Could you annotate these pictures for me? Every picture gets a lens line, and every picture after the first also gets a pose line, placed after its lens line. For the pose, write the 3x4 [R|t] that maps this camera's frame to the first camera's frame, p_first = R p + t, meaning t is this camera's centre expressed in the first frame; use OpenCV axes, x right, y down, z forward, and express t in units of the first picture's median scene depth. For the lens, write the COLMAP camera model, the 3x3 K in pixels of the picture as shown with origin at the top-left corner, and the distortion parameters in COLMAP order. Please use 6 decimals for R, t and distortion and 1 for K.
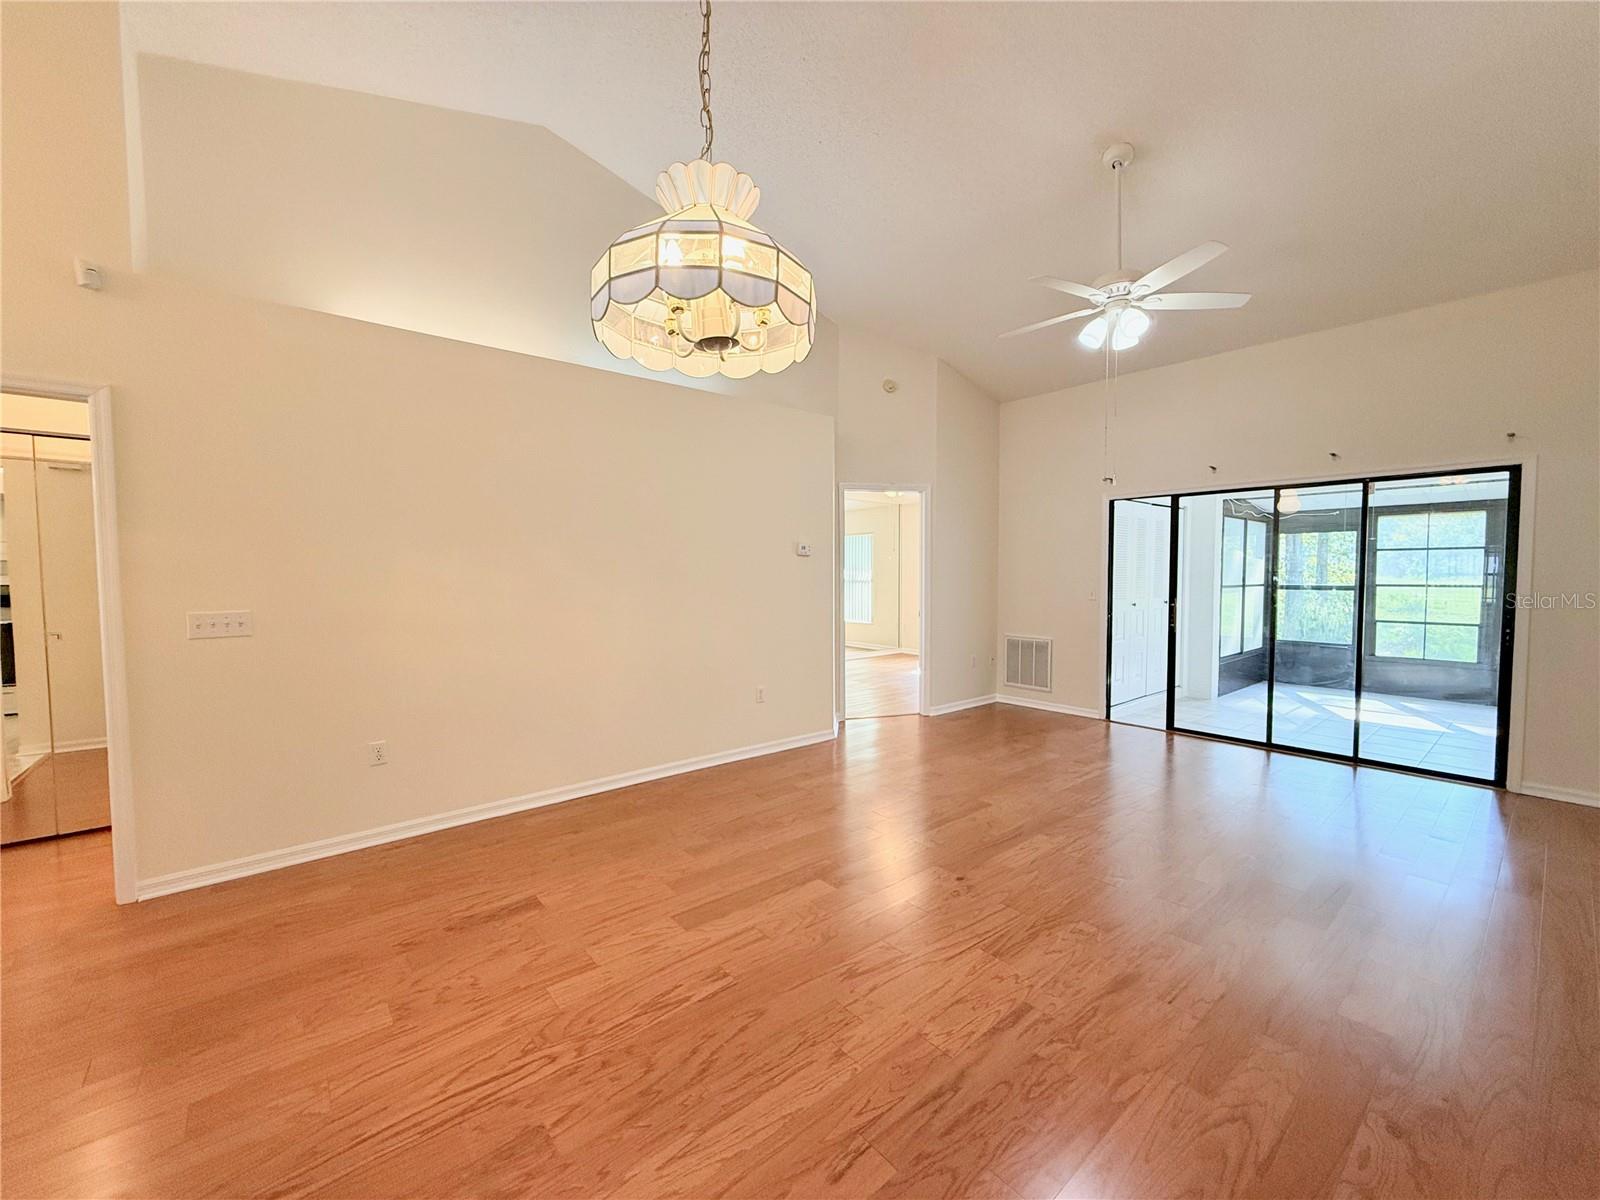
lens RADIAL K [[636.7, 0, 797.0], [0, 636.7, 601.4], [0, 0, 1]] dist [0.000450, -0.000571]
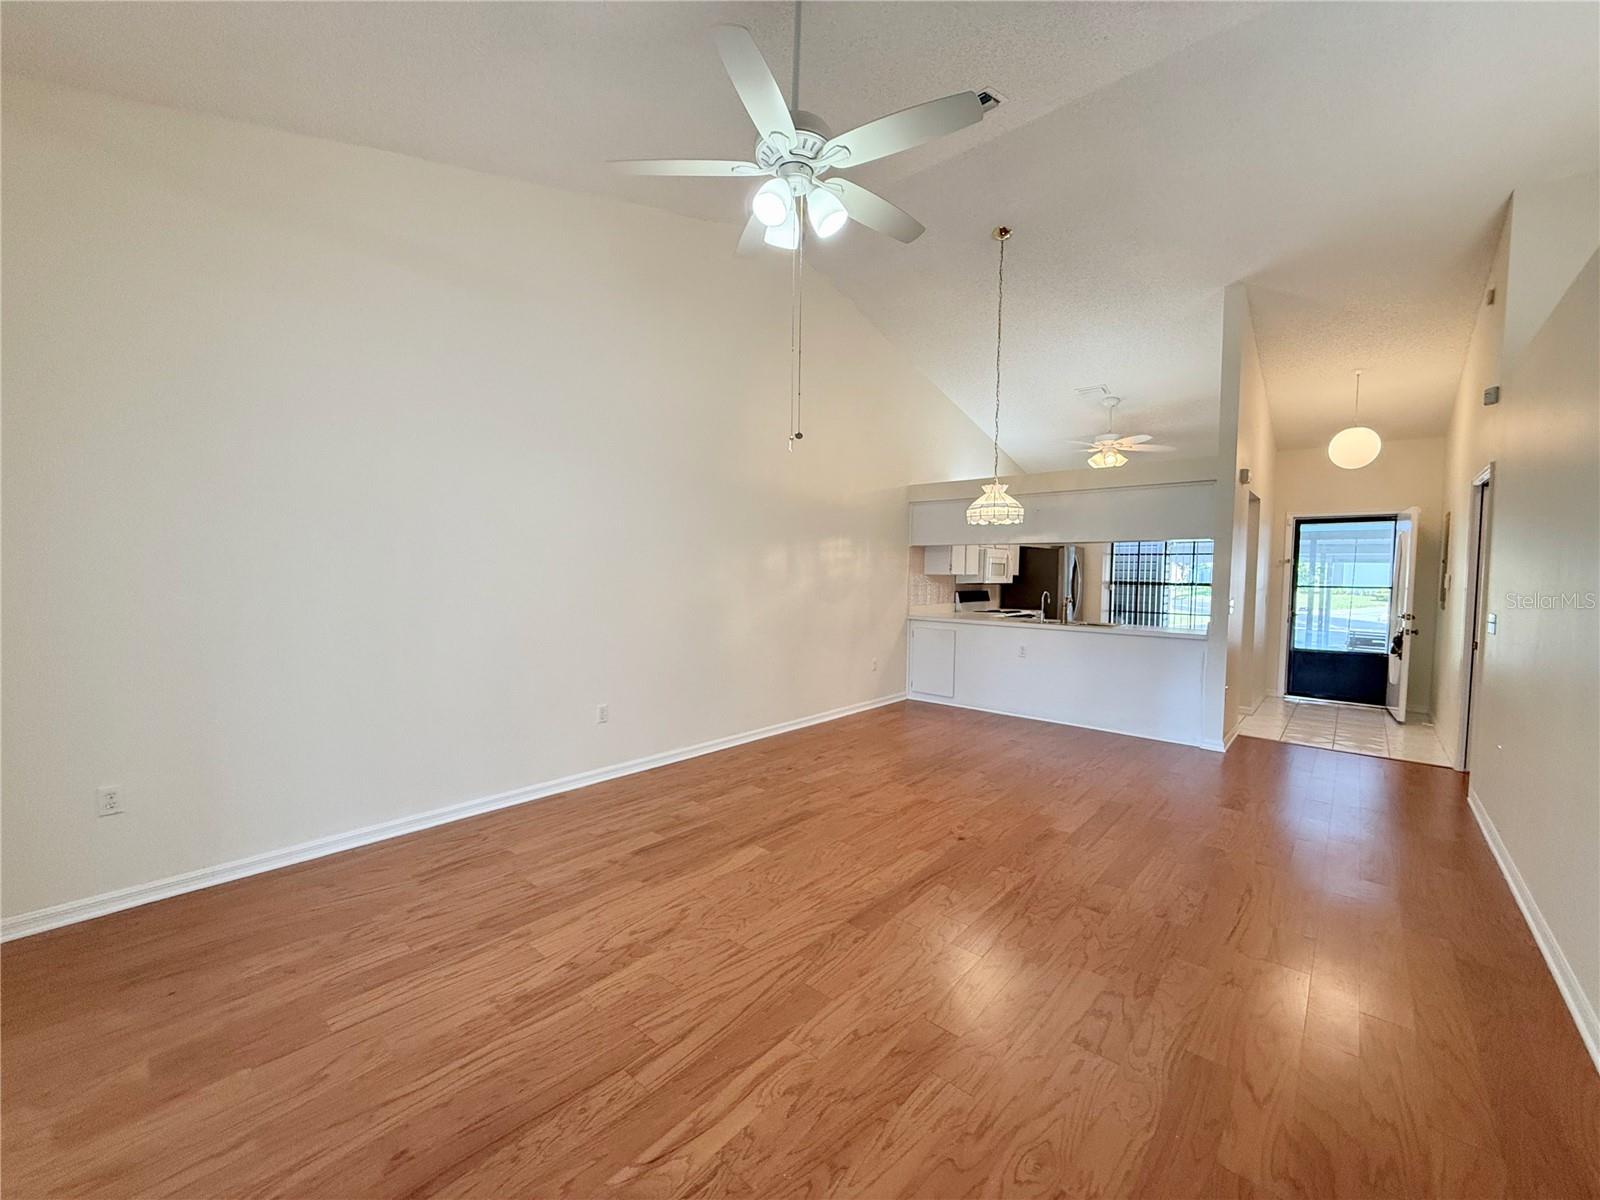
lens RADIAL K [[636.7, 0, 795.4], [0, 636.7, 600.5], [0, 0, 1]] dist [0.000450, -0.000571]
pose [[-0.988083, -0.001113, -0.153919, 0.854726], [-0.015575, 0.995564, 0.092784, -0.128724], [0.153133, 0.094076, -0.983717, 2.383086]]
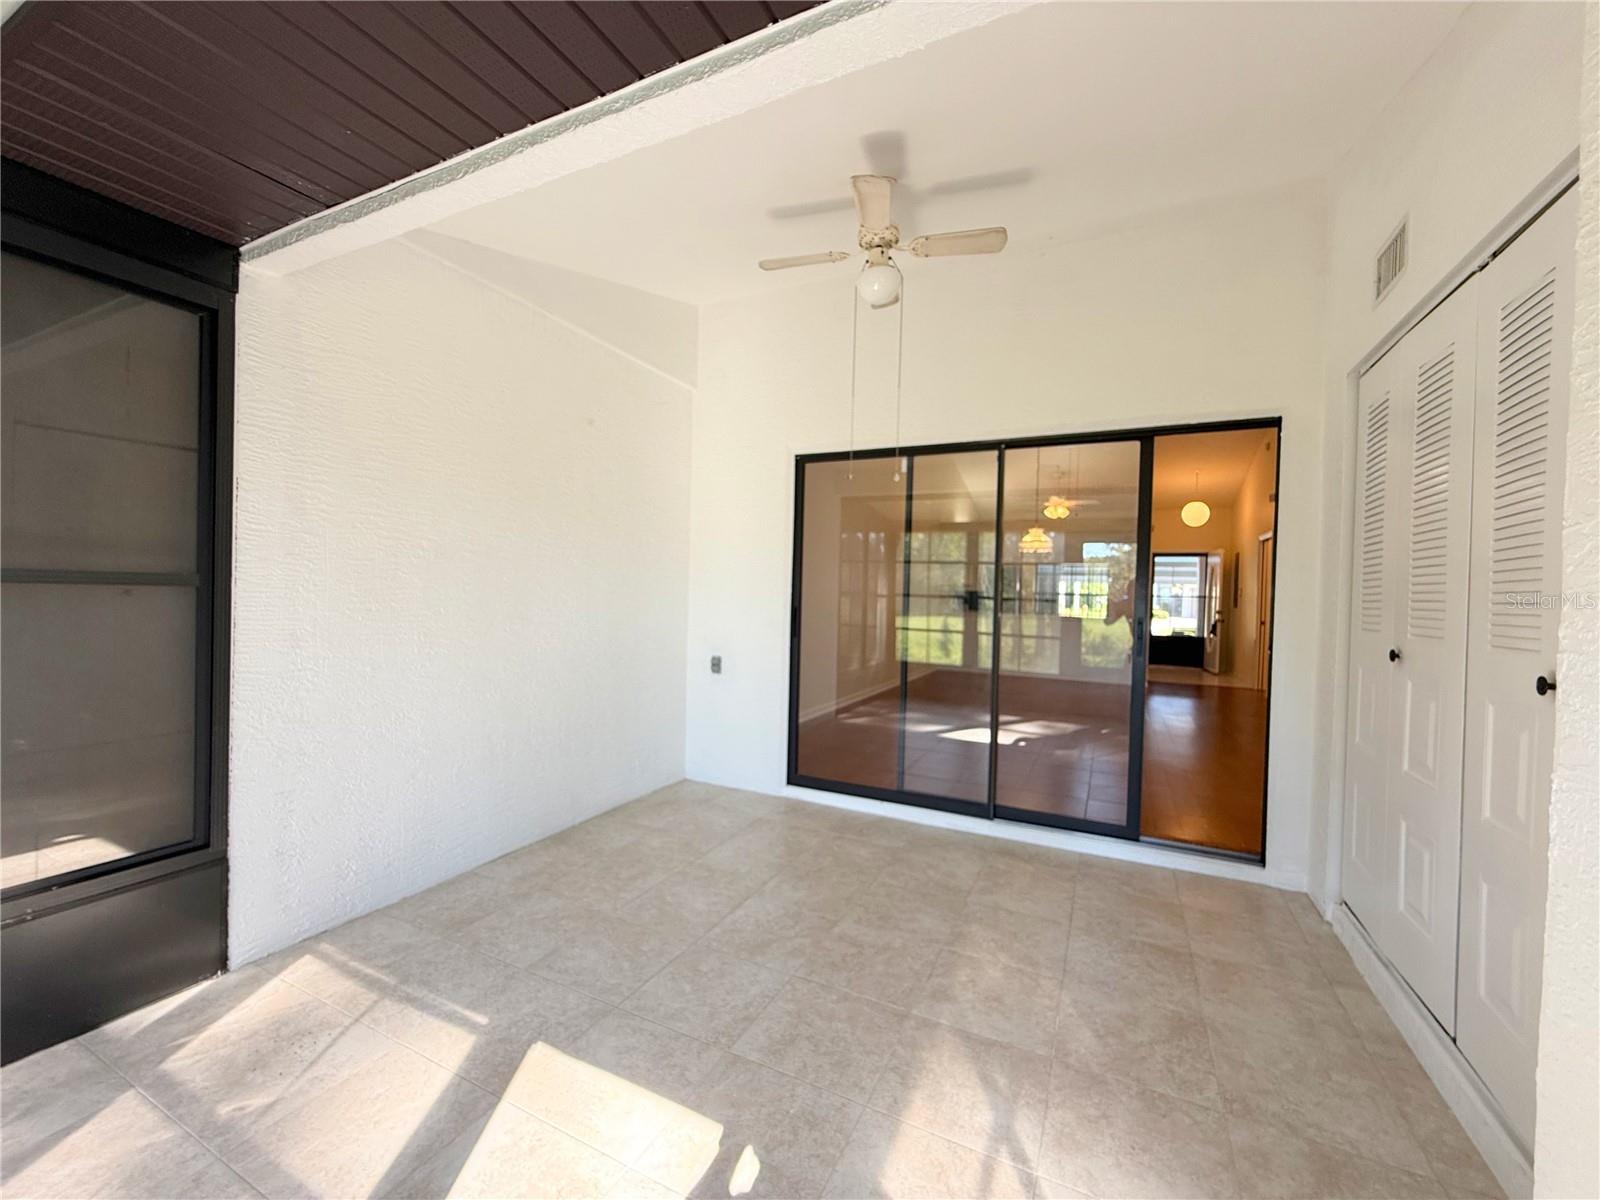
lens RADIAL K [[636.7, 0, 793.7], [0, 636.7, 598.2], [0, 0, 1]] dist [0.000450, -0.000571]
pose [[-0.914026, -0.018945, -0.405212, 2.444880], [-0.042619, 0.997865, 0.049481, -0.057920], [0.403410, 0.062496, -0.912883, 3.054973]]
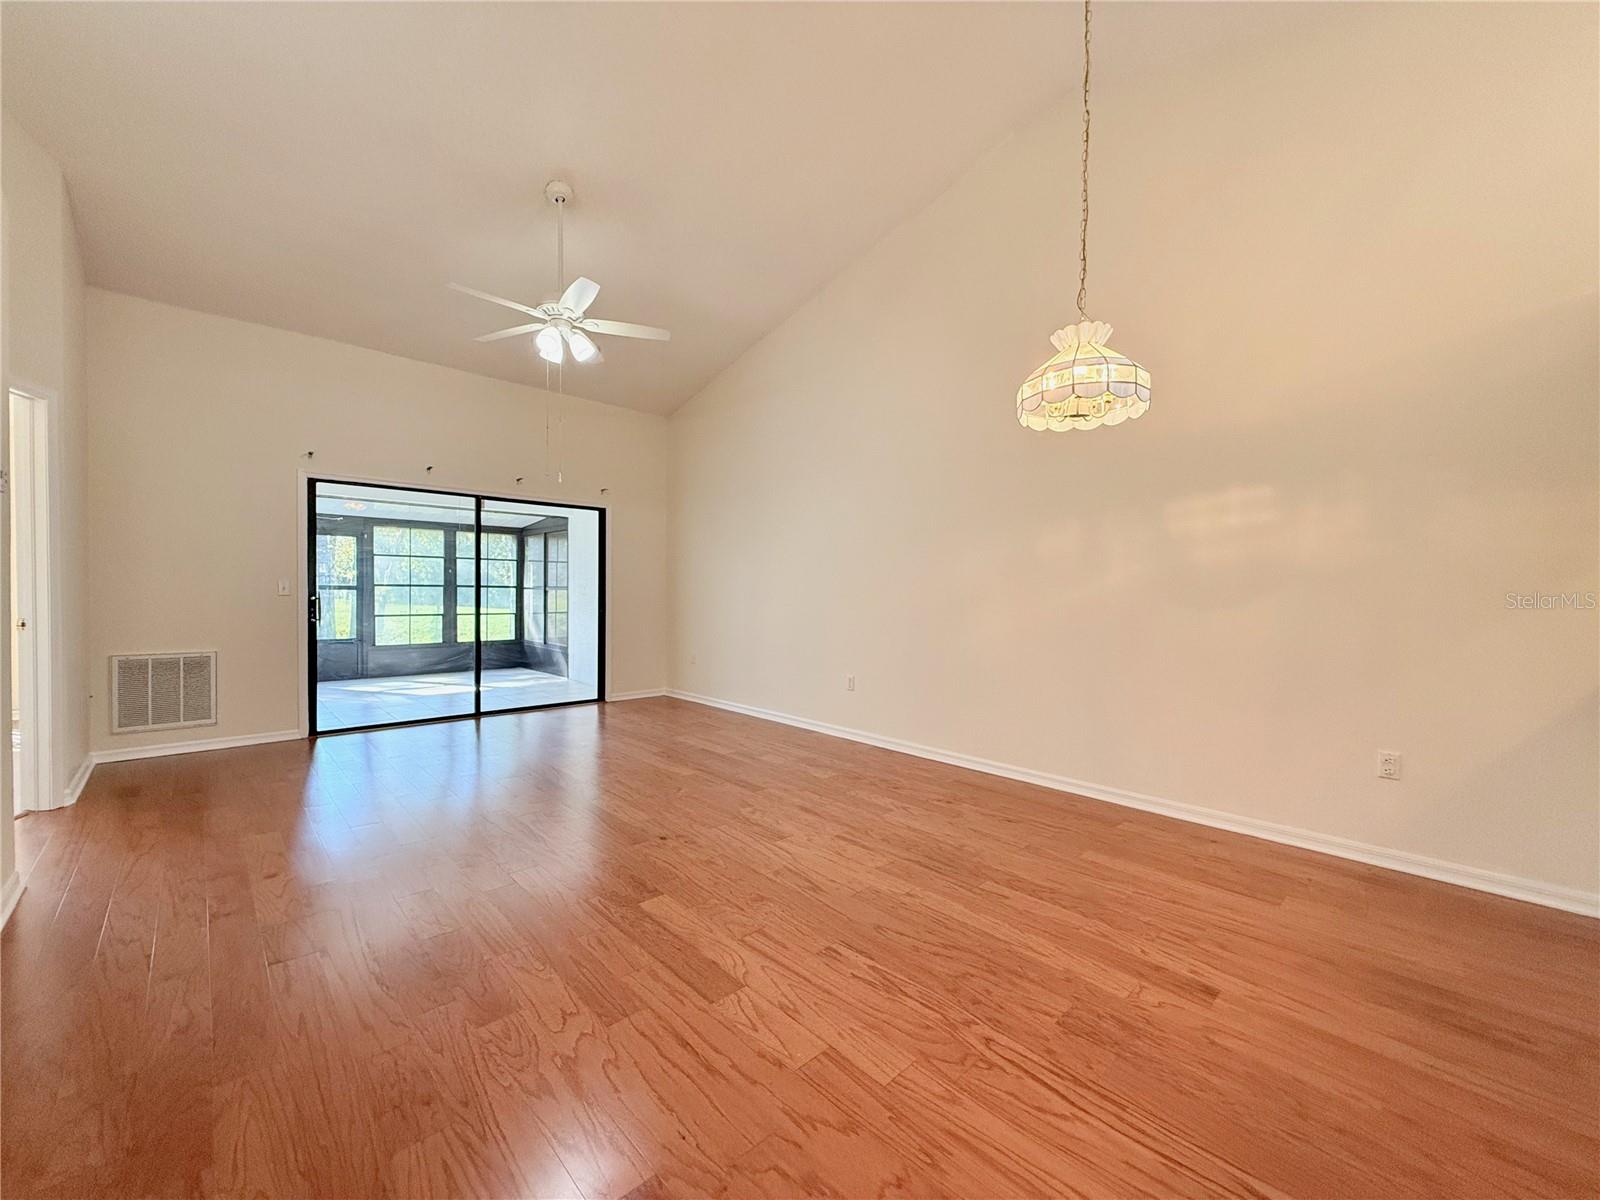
lens RADIAL K [[636.7, 0, 796.8], [0, 636.7, 599.9], [0, 0, 1]] dist [0.000450, -0.000571]
pose [[-0.063448, -0.013611, 0.997892, -0.934413], [0.034911, 0.999265, 0.015850, 0.031647], [-0.997374, 0.035843, -0.062926, 0.951156]]
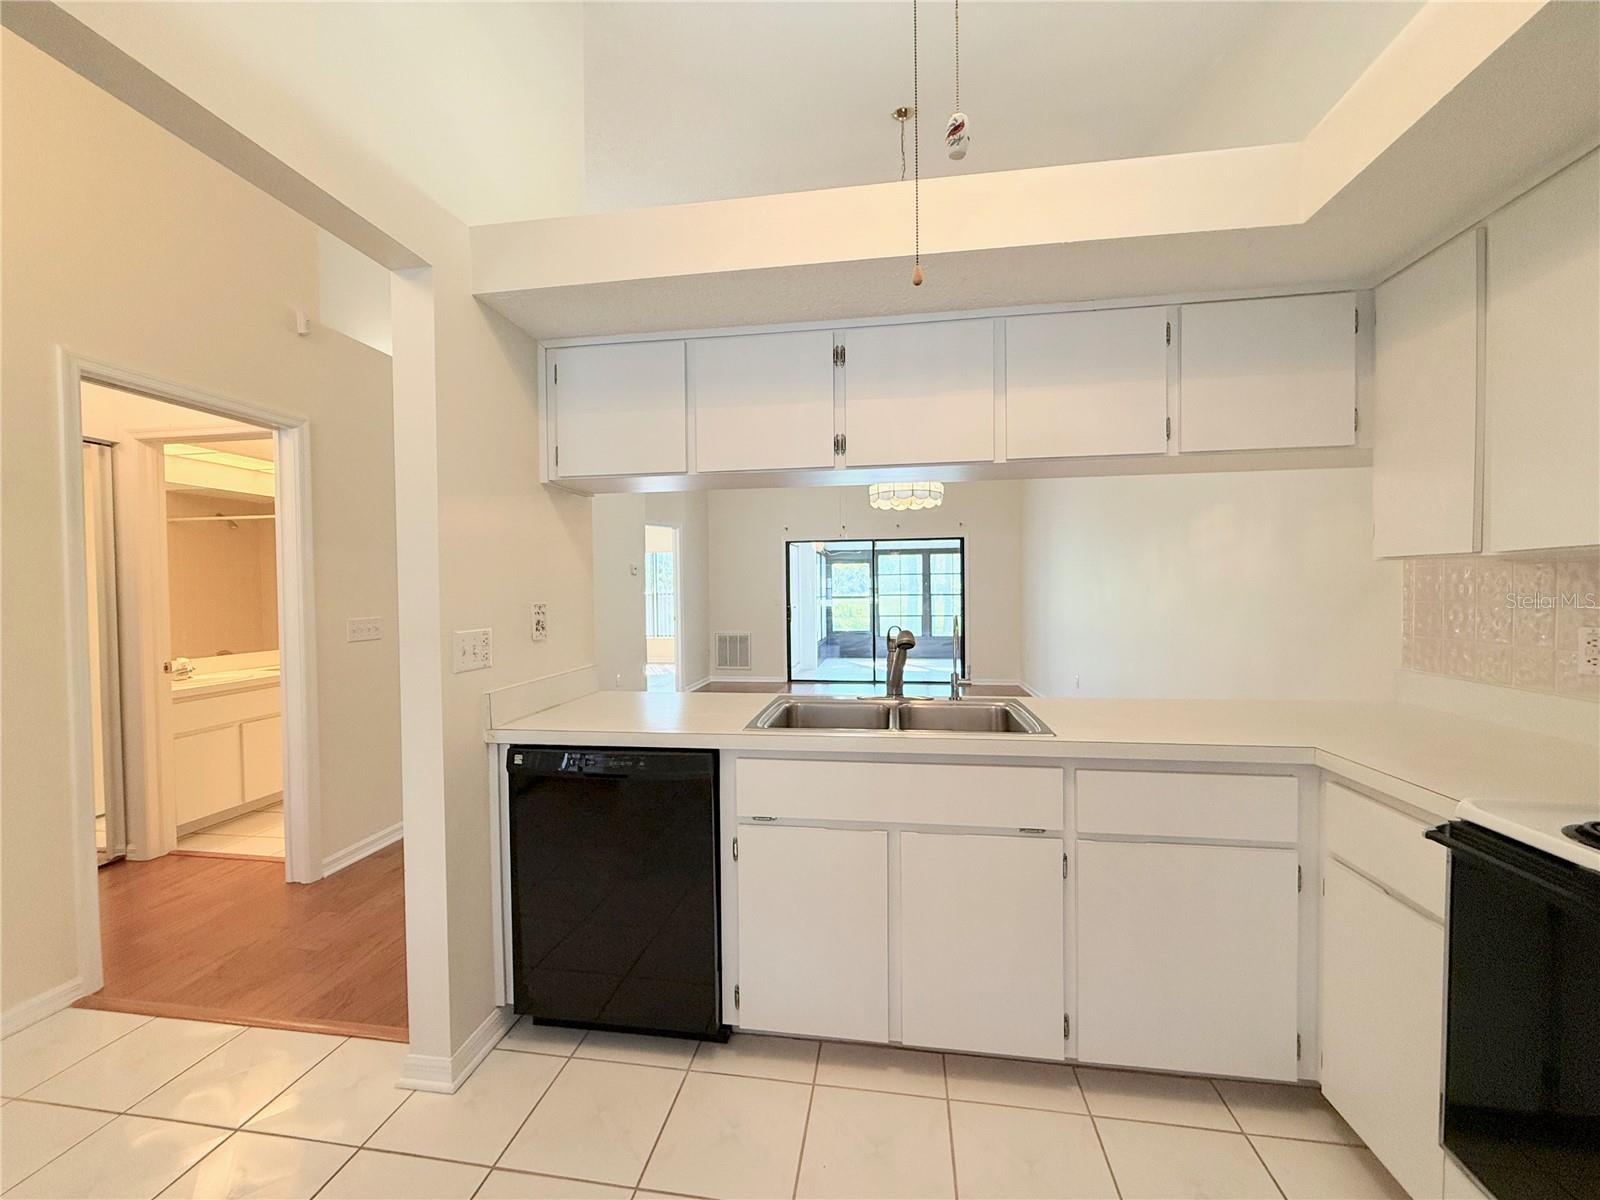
lens RADIAL K [[636.7, 0, 797.4], [0, 636.7, 604.2], [0, 0, 1]] dist [0.000450, -0.000571]
pose [[0.748798, -0.020377, 0.662486, -1.232403], [0.039166, 0.999141, -0.013538, 0.042374], [-0.661641, 0.036084, 0.748952, -0.435705]]
